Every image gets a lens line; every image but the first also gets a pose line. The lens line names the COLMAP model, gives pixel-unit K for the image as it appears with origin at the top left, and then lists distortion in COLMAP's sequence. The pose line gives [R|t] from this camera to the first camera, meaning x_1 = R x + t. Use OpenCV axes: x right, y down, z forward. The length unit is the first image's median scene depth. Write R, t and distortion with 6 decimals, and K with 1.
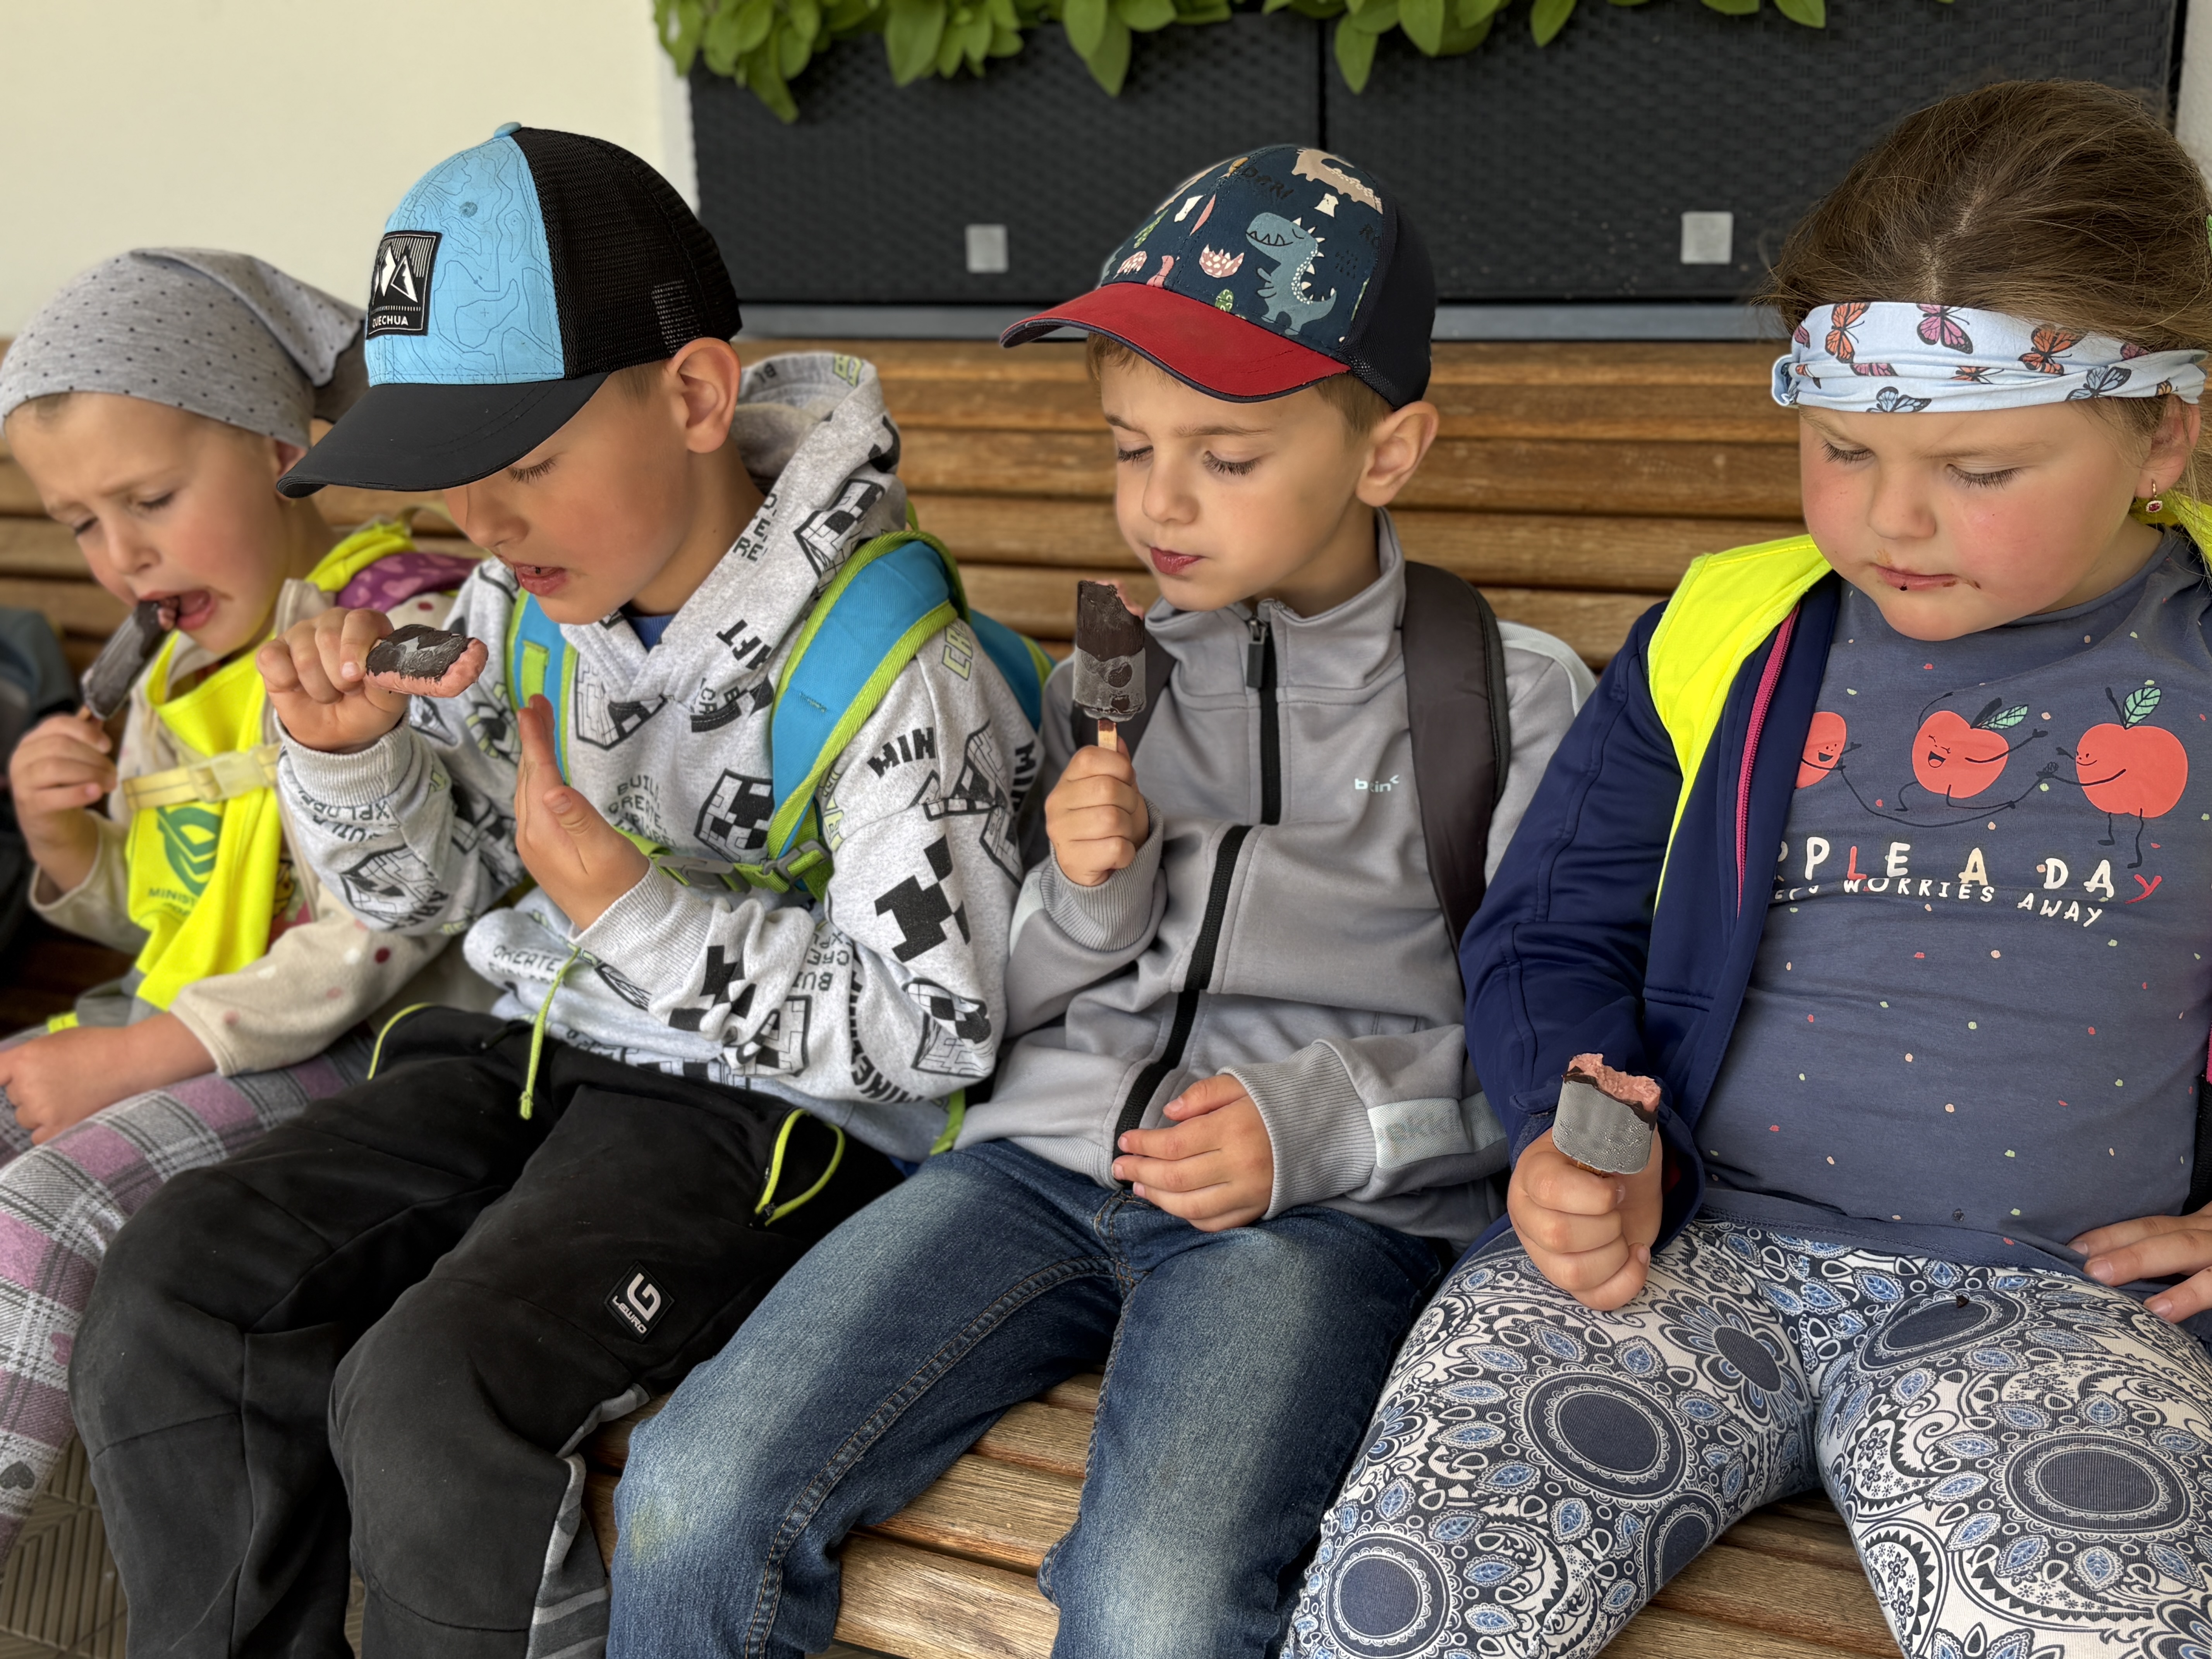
lens RADIAL K [[2496.7, 0, 1106.0], [0, 2496.7, 829.5], [0, 0, 1]] dist [0.129986, -0.224604]
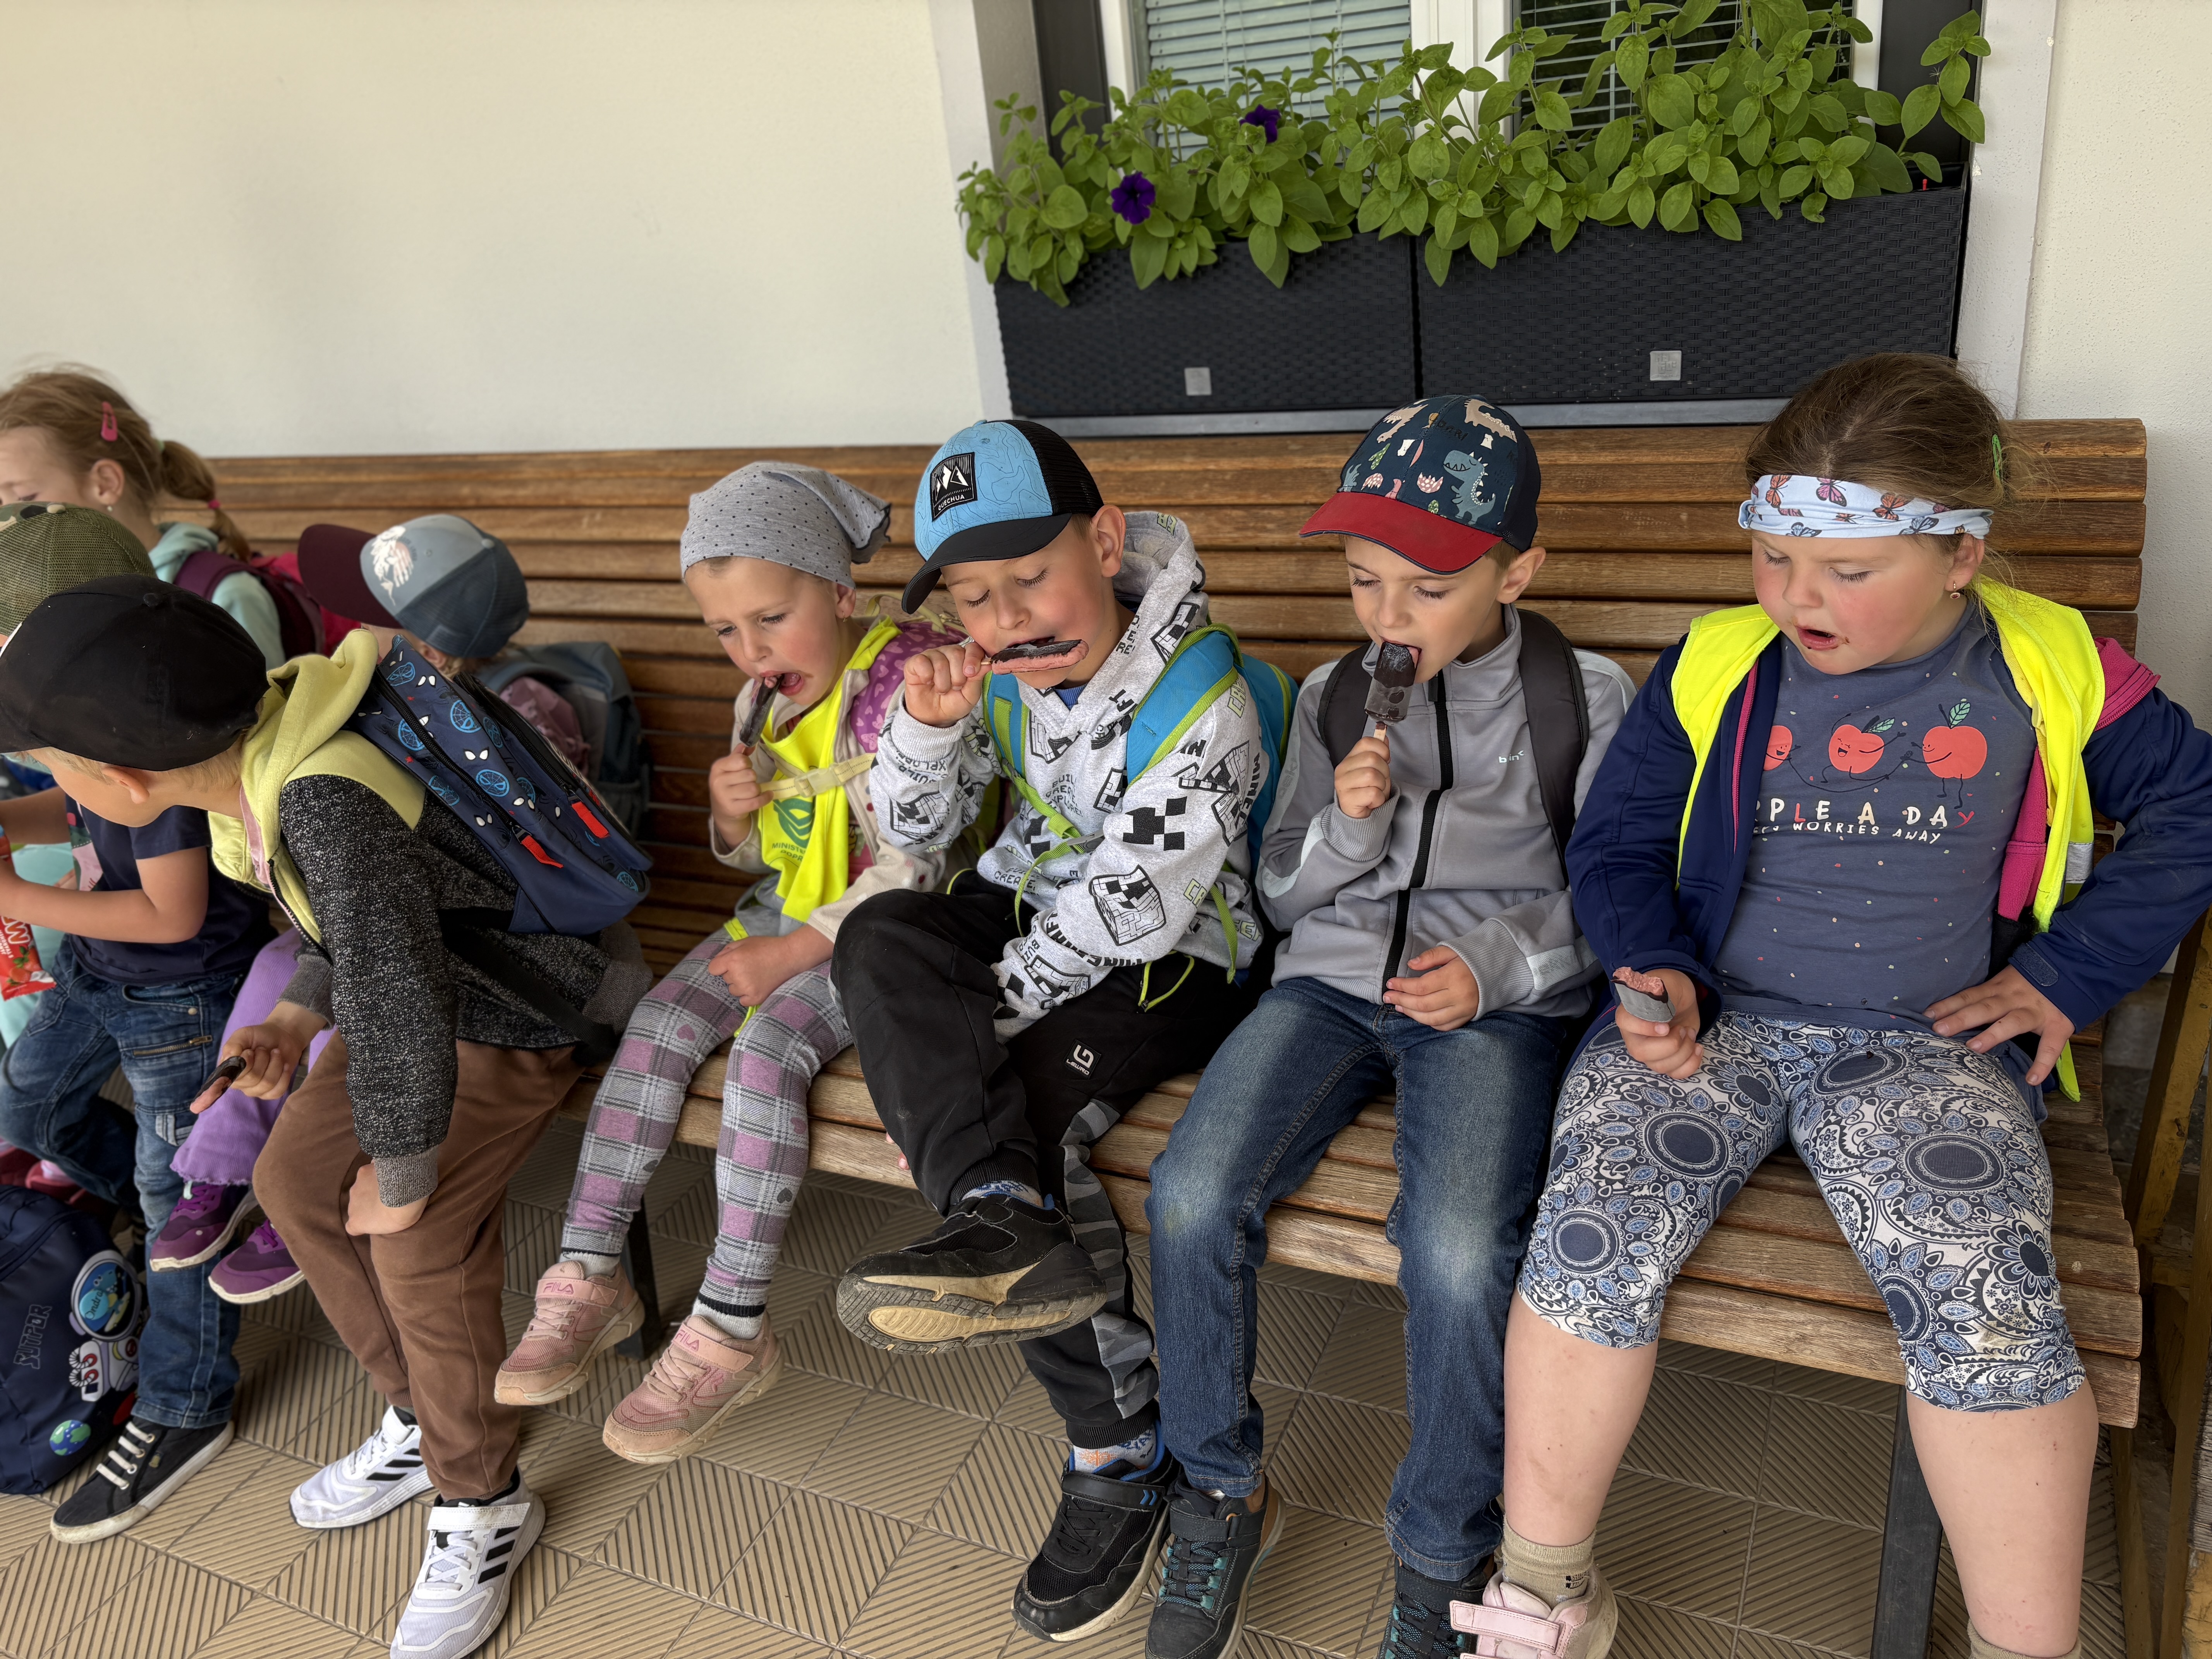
lens RADIAL K [[1828.5, 0, 1106.0], [0, 1828.5, 829.5], [0, 0, 1]] dist [0.095719, 0.000365]
pose [[0.995897, -0.088952, -0.016658, -0.182041], [0.090487, 0.981638, 0.167928, -0.250805], [0.001415, -0.168746, 0.985659, -0.322243]]
